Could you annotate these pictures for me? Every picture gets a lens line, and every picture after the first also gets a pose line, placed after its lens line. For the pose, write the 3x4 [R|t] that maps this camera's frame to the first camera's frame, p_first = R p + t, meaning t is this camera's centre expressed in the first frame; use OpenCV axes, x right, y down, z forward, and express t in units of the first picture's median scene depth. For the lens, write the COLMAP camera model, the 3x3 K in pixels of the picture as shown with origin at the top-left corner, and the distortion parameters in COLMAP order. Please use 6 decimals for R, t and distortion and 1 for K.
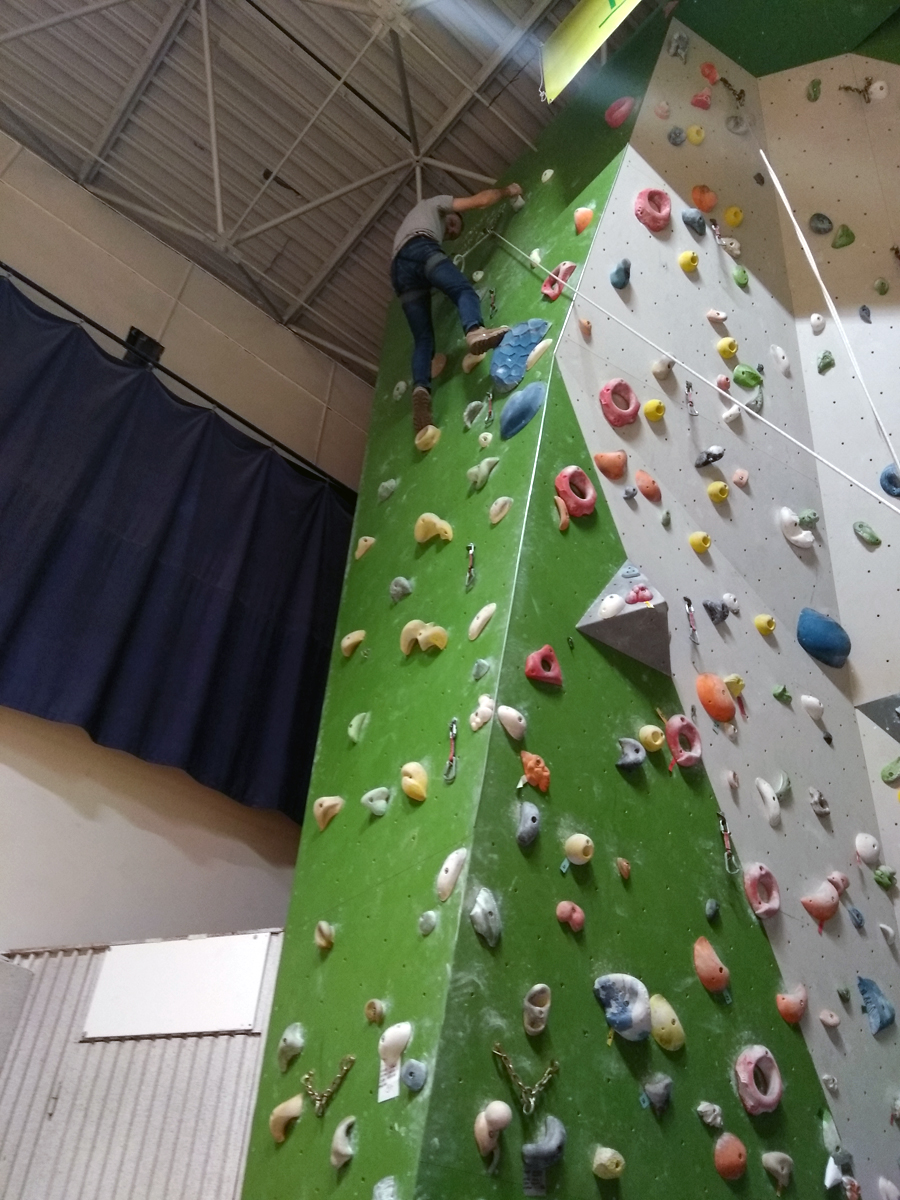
lens RADIAL K [[924.4, 0, 441.7], [0, 924.4, 603.5], [0, 0, 1]] dist [0.127774, -0.217190]
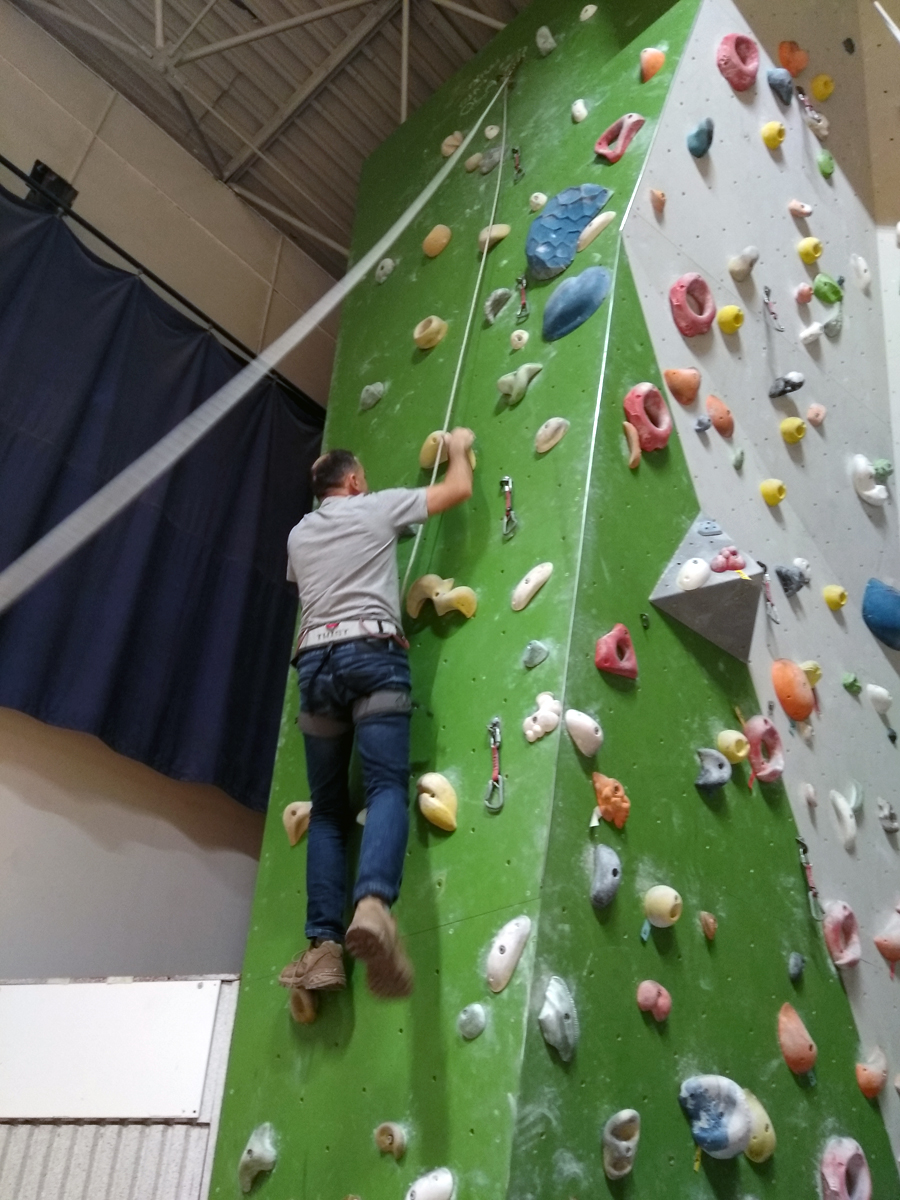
lens RADIAL K [[920.1, 0, 442.0], [0, 920.1, 601.9], [0, 0, 1]] dist [0.123746, -0.206777]
pose [[0.992048, 0.055448, 0.112987, -0.109069], [-0.065362, 0.994147, 0.086018, -0.026488], [-0.107556, -0.092719, 0.989866, 0.269397]]
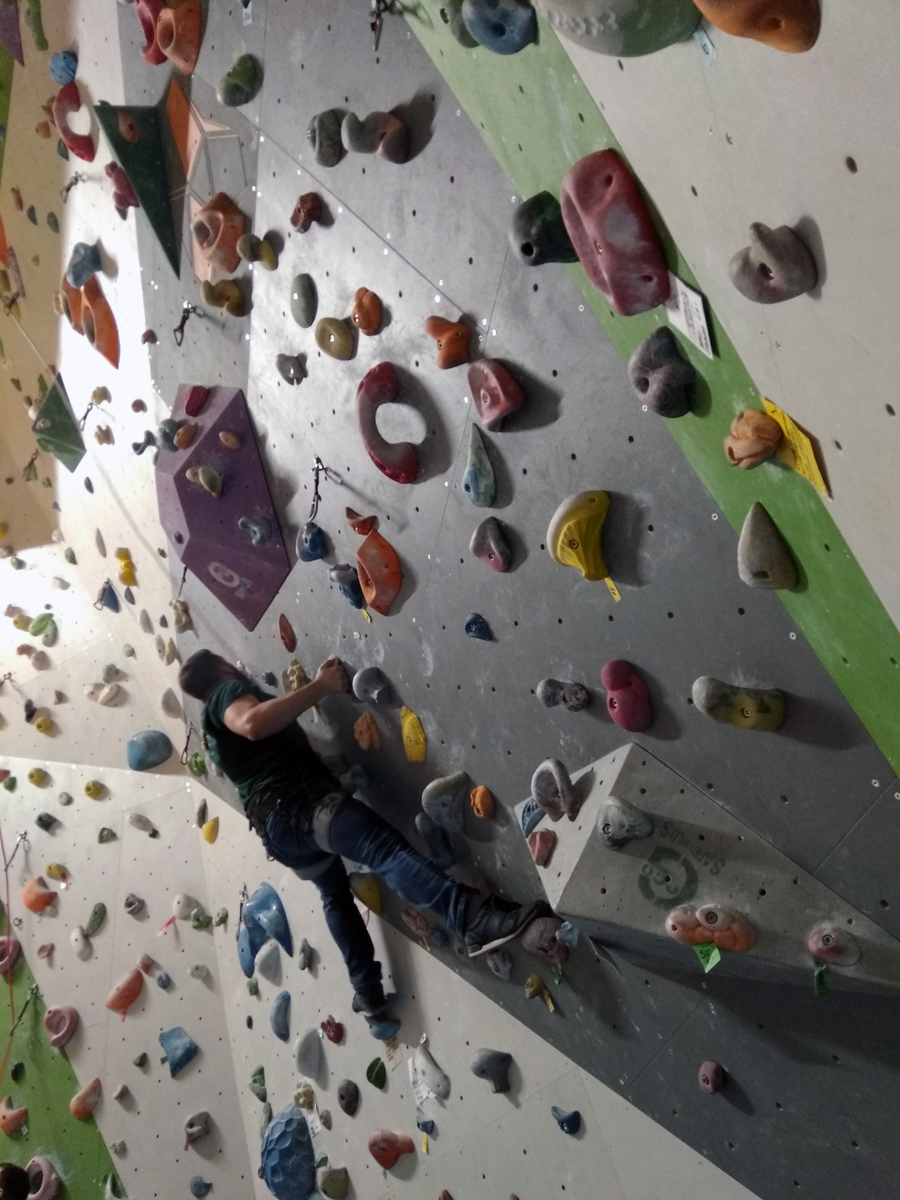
lens RADIAL K [[920.1, 0, 442.0], [0, 920.1, 601.9], [0, 0, 1]] dist [0.123746, -0.206777]
pose [[0.459553, -0.691936, -0.556809, 1.719099], [0.644937, 0.691016, -0.326424, 0.671797], [0.610628, -0.209098, 0.763814, 0.467379]]
